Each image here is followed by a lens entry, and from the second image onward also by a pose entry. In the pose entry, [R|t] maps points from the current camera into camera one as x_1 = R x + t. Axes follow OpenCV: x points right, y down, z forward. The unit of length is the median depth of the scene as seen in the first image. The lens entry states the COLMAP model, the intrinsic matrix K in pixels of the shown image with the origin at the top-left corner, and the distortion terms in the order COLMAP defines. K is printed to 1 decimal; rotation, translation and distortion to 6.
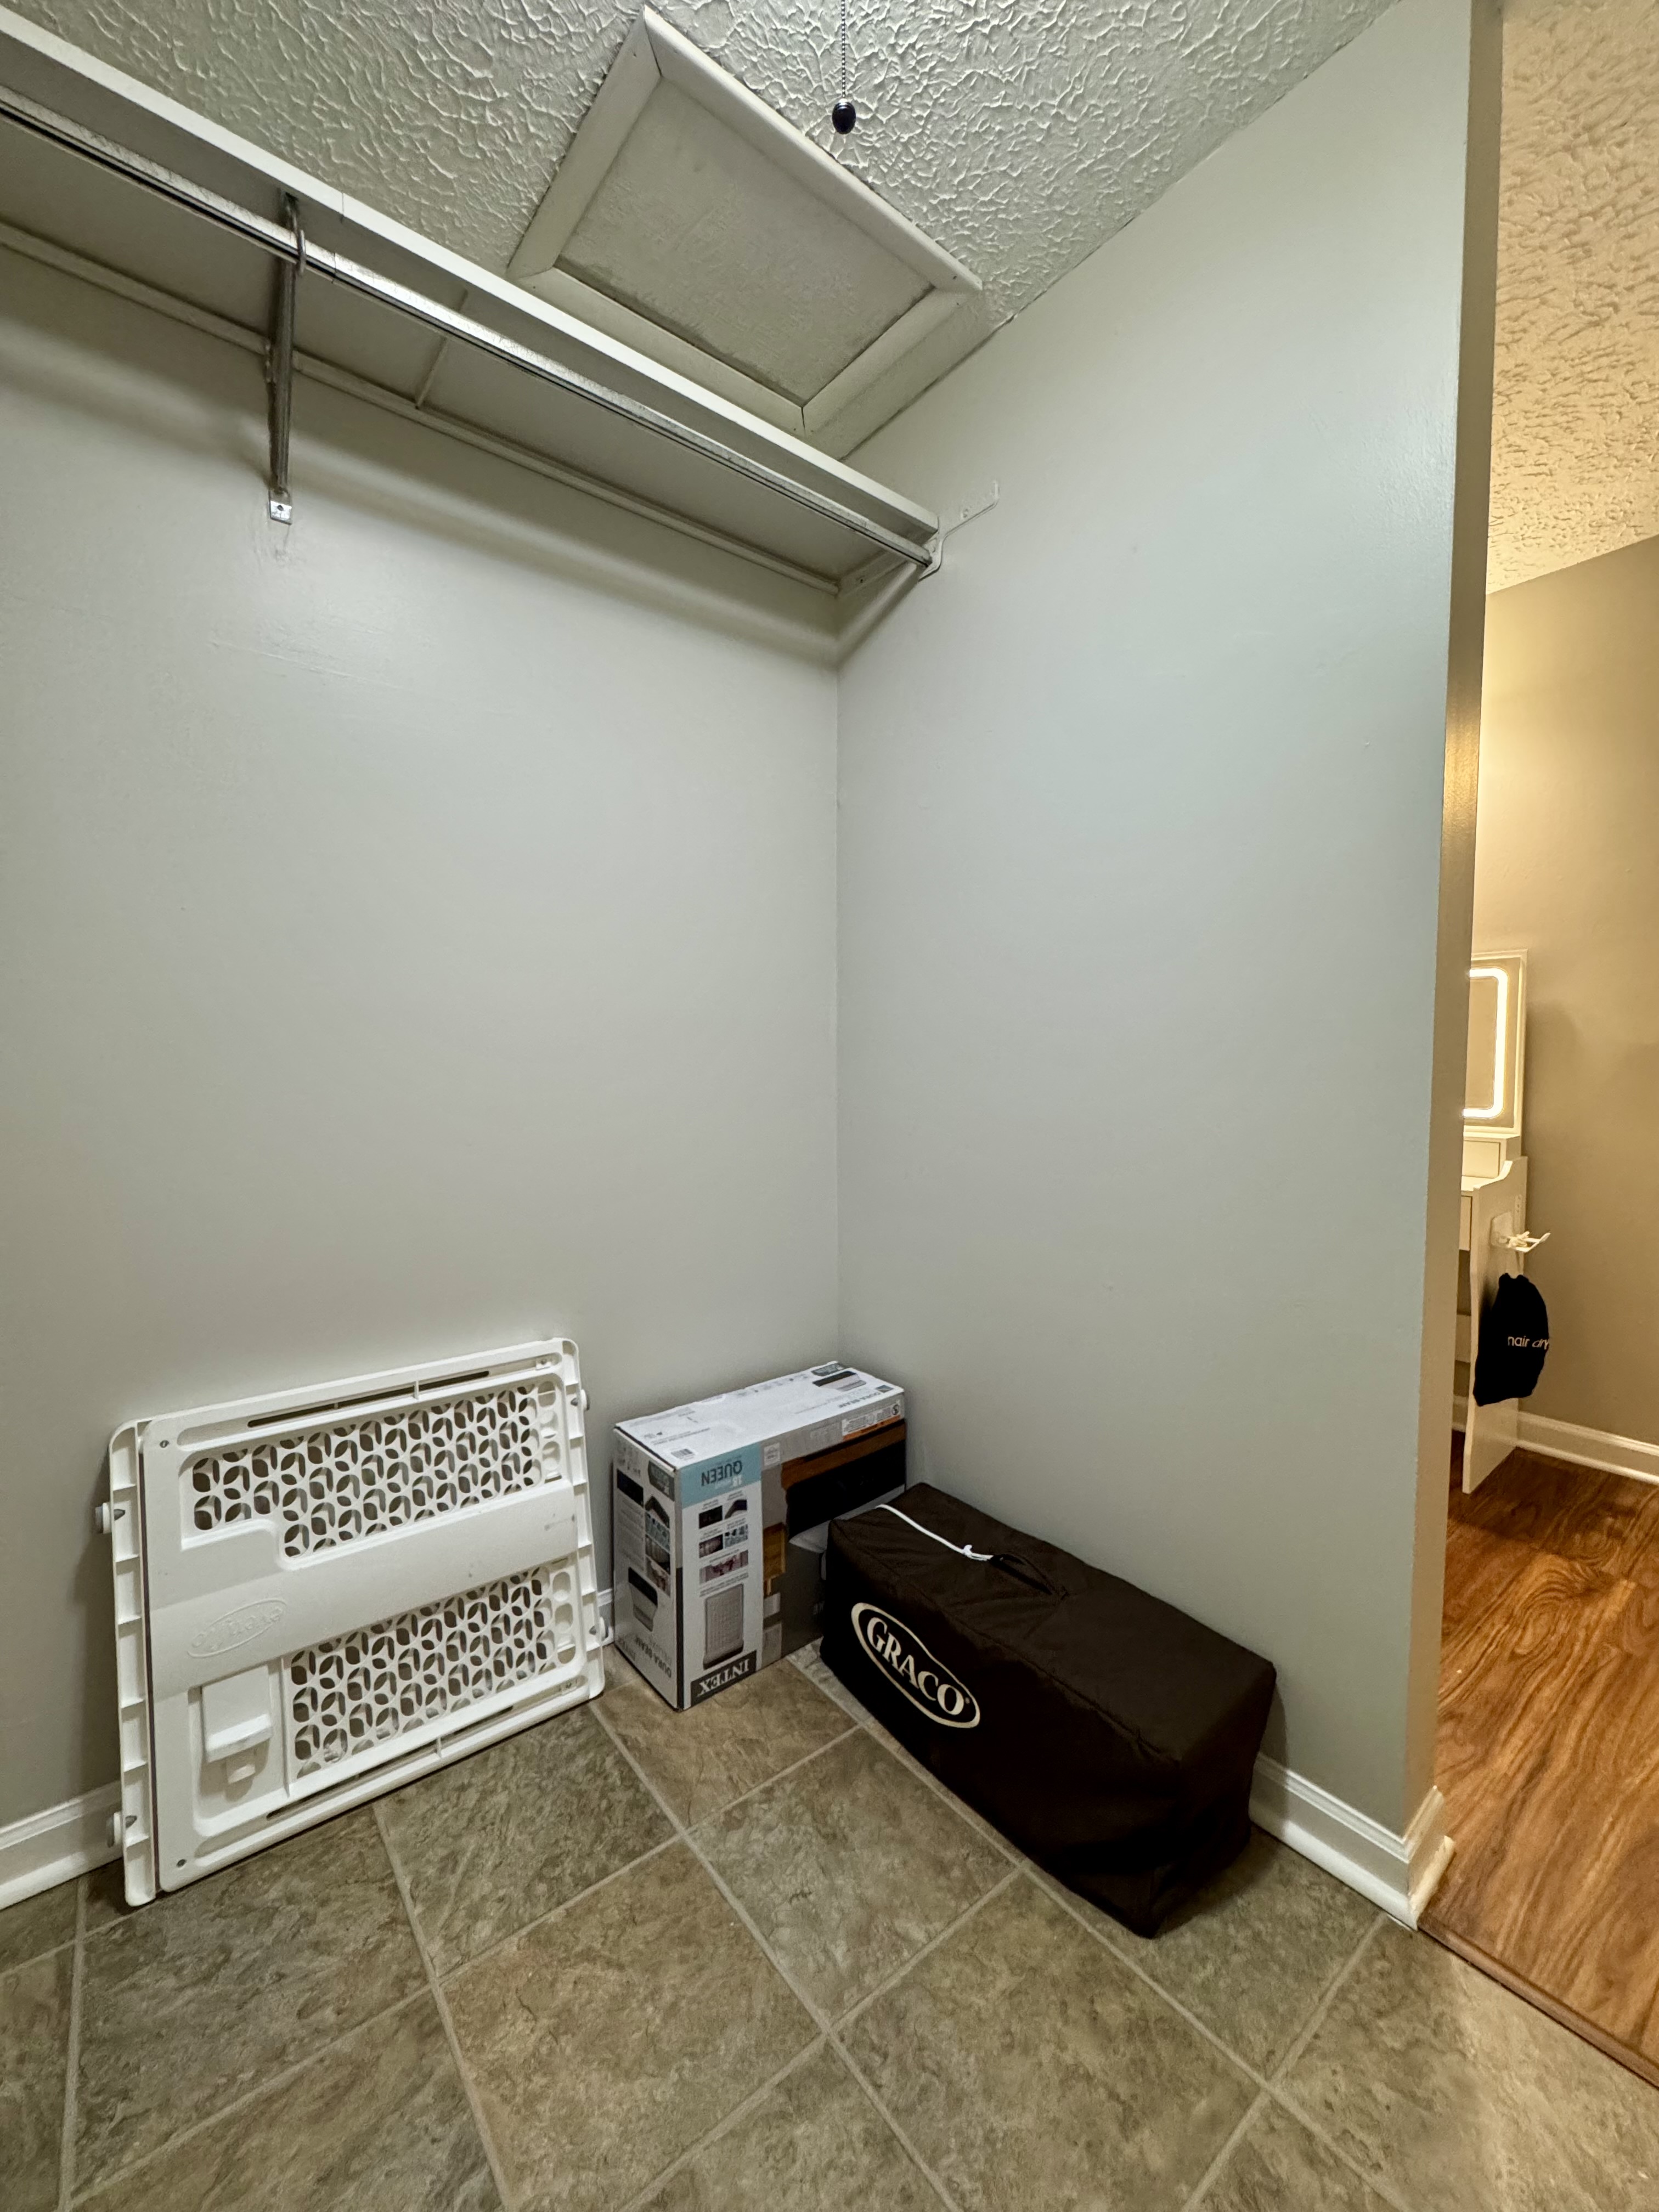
lens RADIAL K [[881.5, 0, 835.9], [0, 881.5, 1105.2], [0, 0, 1]] dist [-0.003267, 0.000379]
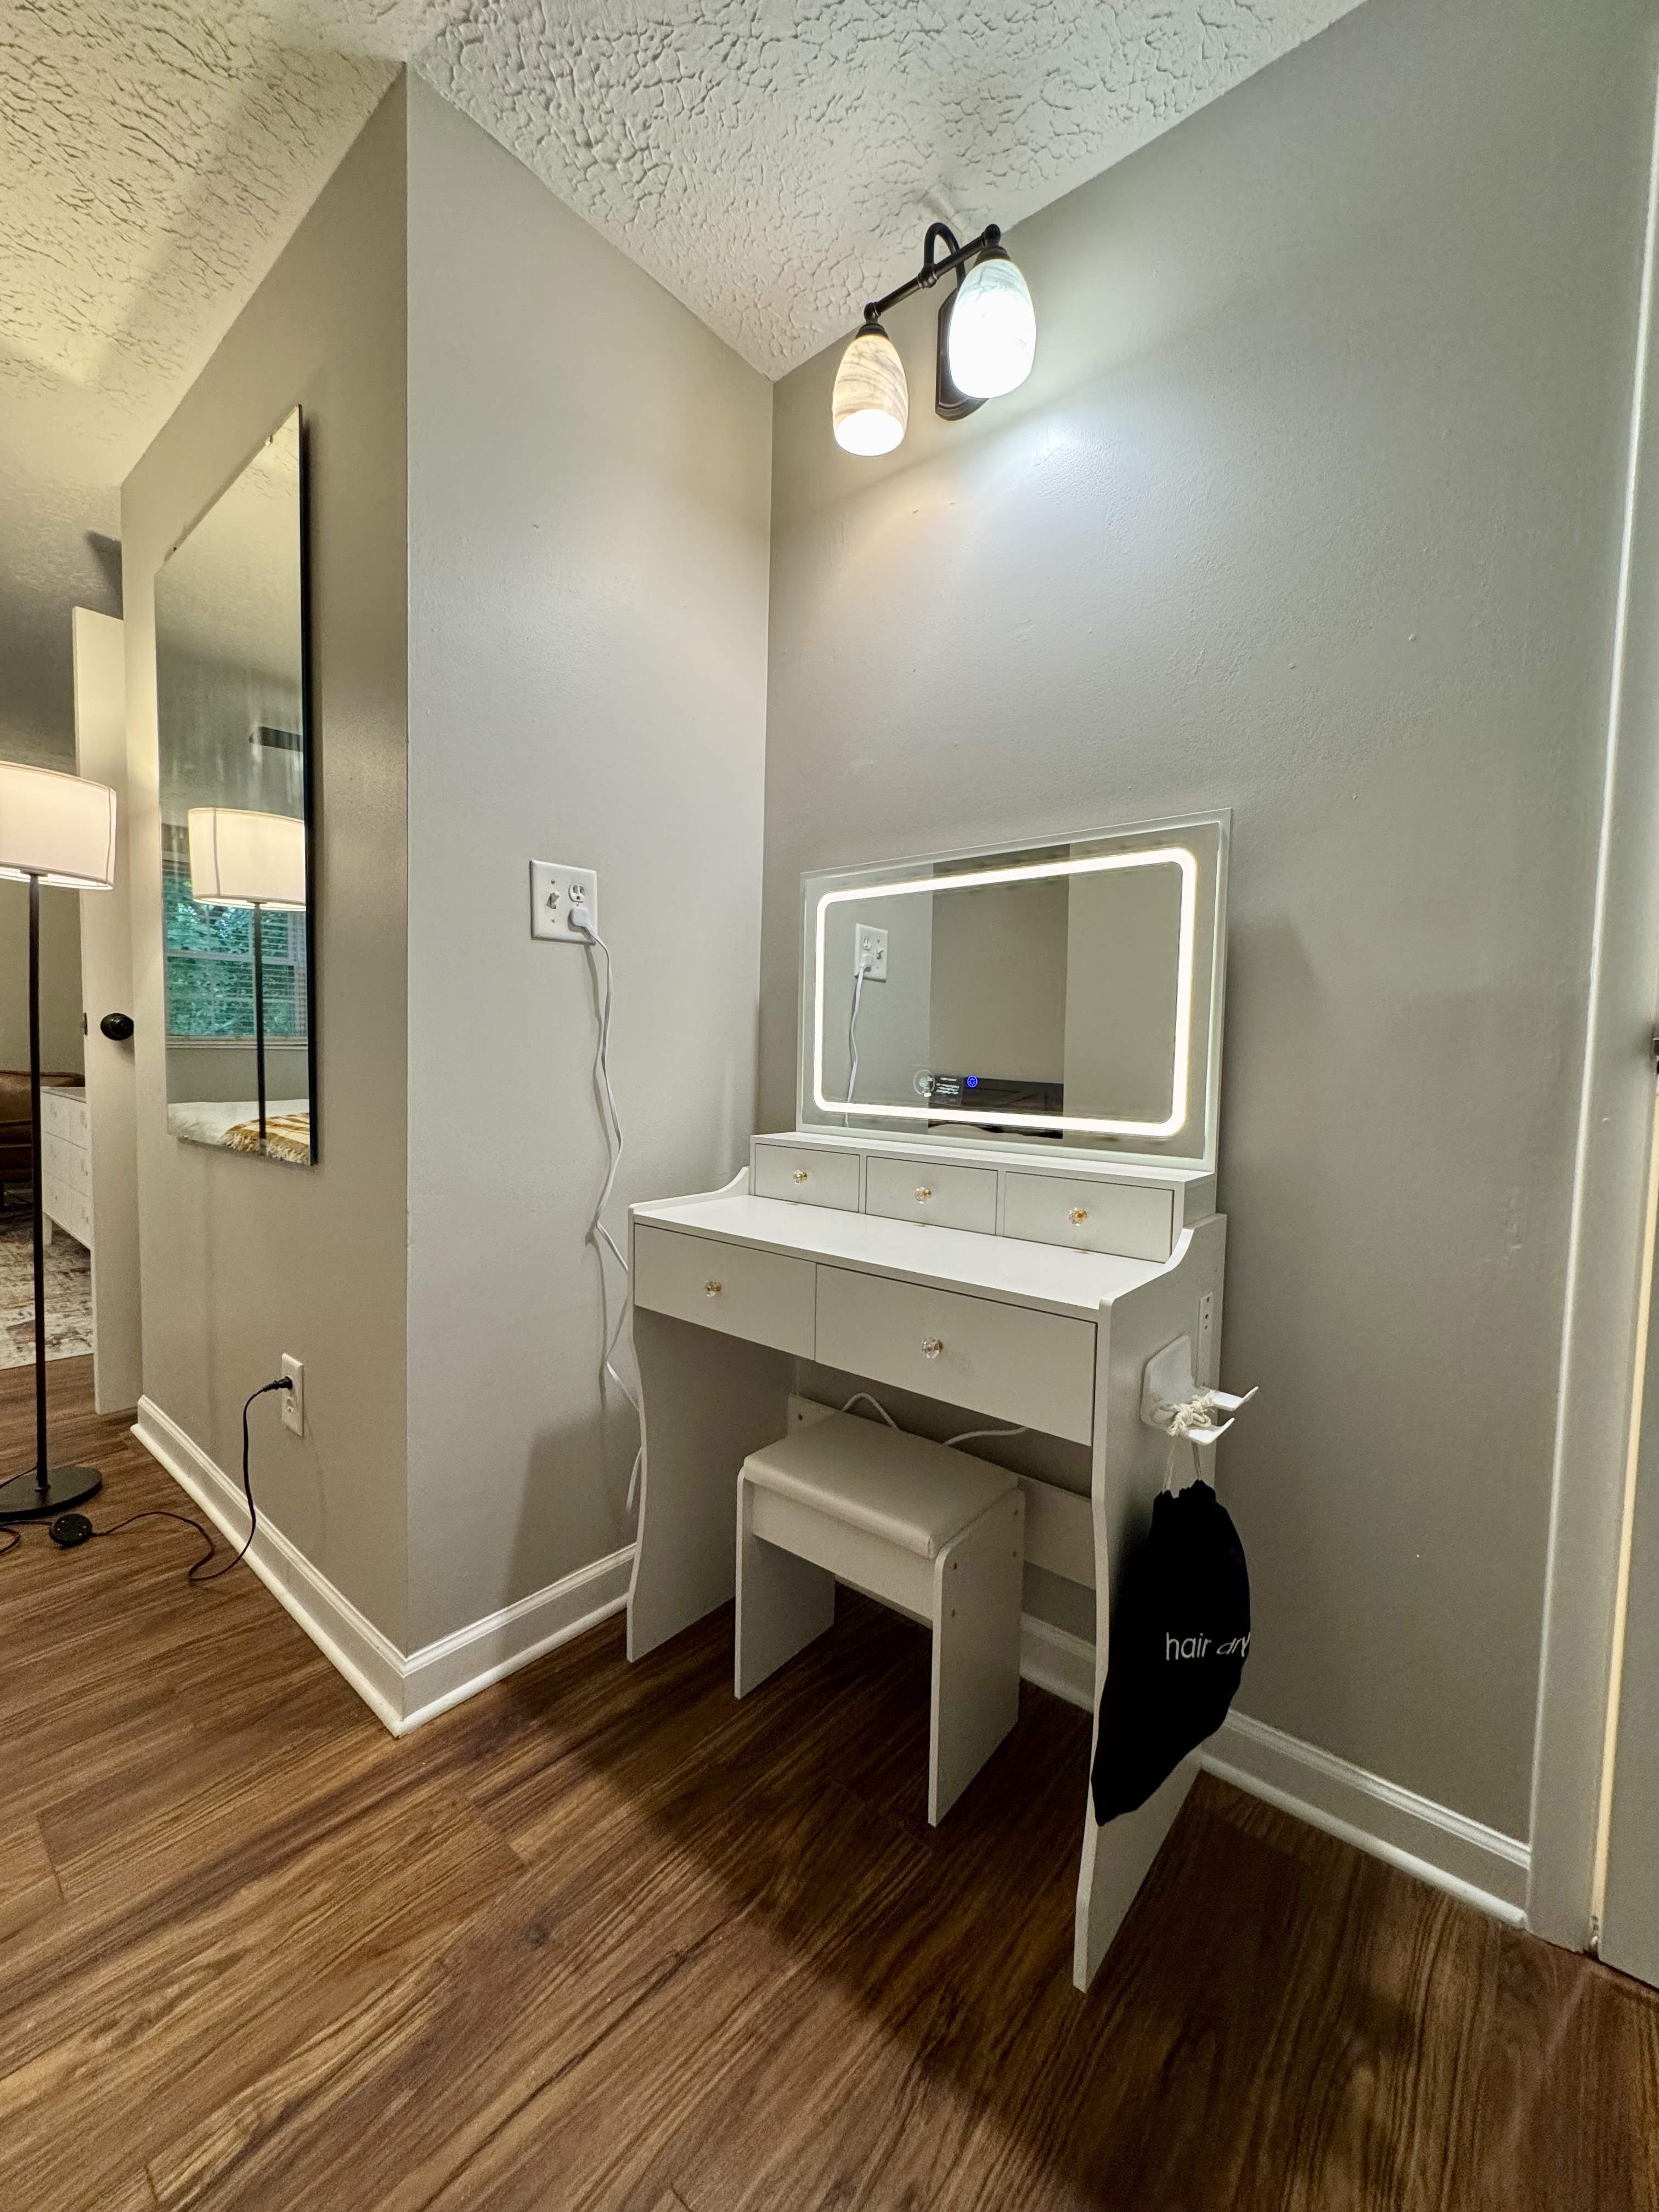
lens RADIAL K [[881.5, 0, 821.1], [0, 881.5, 1110.4], [0, 0, 1]] dist [-0.003267, 0.000379]
pose [[0.981028, 0.020966, 0.192728, 0.493742], [-0.020400, 0.999780, -0.004922, 0.004964], [-0.192789, 0.000897, 0.981240, 0.589223]]
